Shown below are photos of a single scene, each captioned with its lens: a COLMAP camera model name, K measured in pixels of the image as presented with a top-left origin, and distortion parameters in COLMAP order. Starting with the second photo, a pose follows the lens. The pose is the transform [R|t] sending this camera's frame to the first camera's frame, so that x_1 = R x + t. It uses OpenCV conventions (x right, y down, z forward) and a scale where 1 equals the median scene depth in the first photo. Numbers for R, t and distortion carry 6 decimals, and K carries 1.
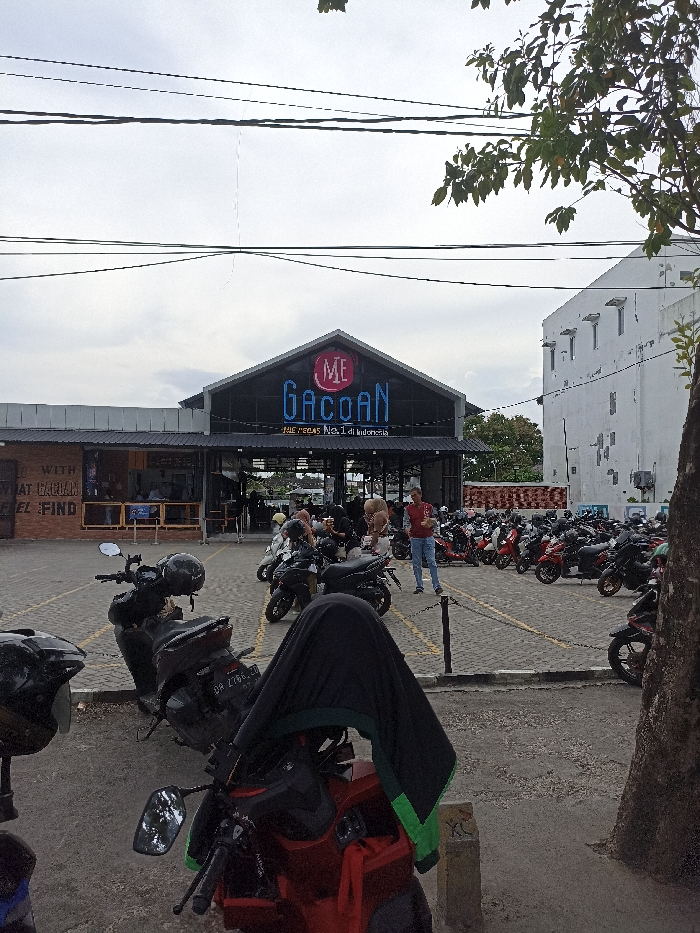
lens RADIAL K [[698.0, 0, 348.9], [0, 698.0, 462.1], [0, 0, 1]] dist [0.028987, -0.015531]
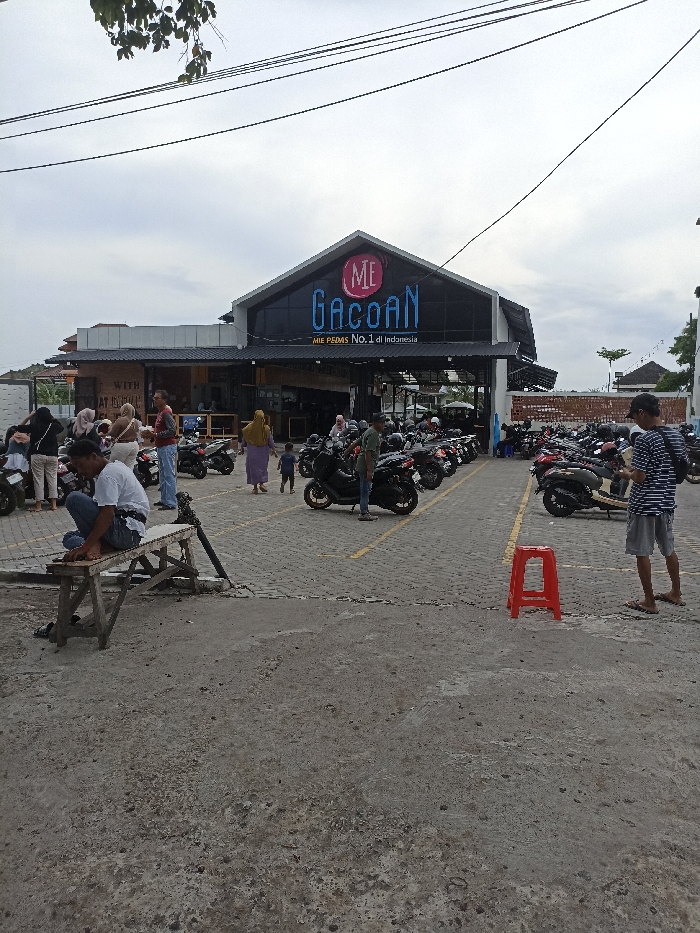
lens RADIAL K [[698.0, 0, 352.9], [0, 698.0, 468.2], [0, 0, 1]] dist [0.028987, -0.015531]
pose [[0.922896, 0.027721, -0.384049, 0.341285], [0.021336, 0.992191, 0.122889, 0.012738], [0.384457, -0.121608, 0.915098, 0.089695]]
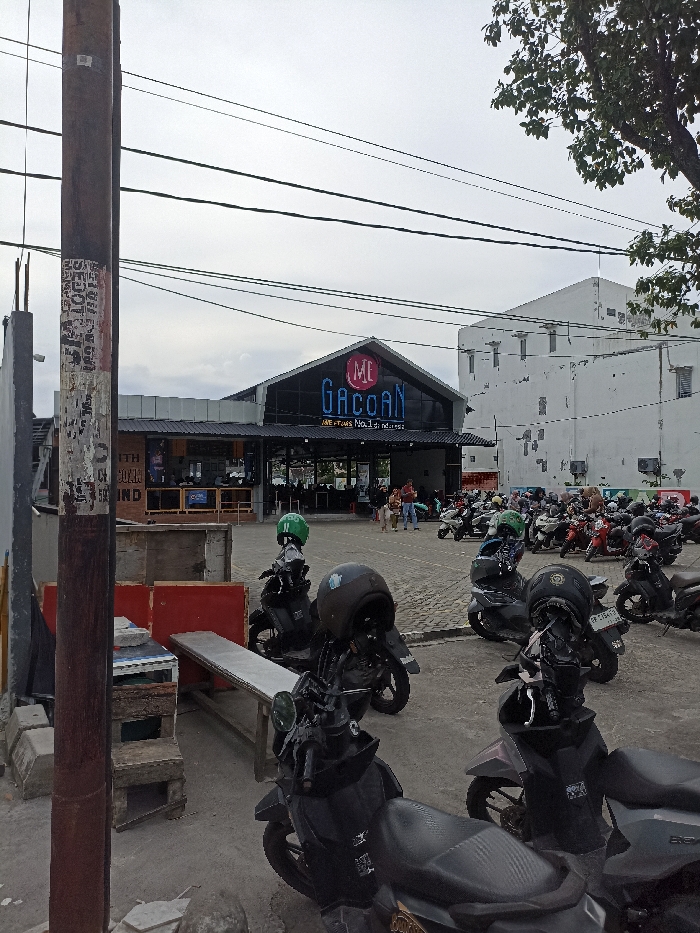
lens RADIAL K [[698.0, 0, 354.8], [0, 698.0, 464.4], [0, 0, 1]] dist [0.028987, -0.015531]
pose [[0.937371, 0.005565, 0.348289, -0.428957], [-0.017787, 0.999333, 0.031903, -0.015504], [-0.347879, -0.036100, 0.936844, -0.067010]]
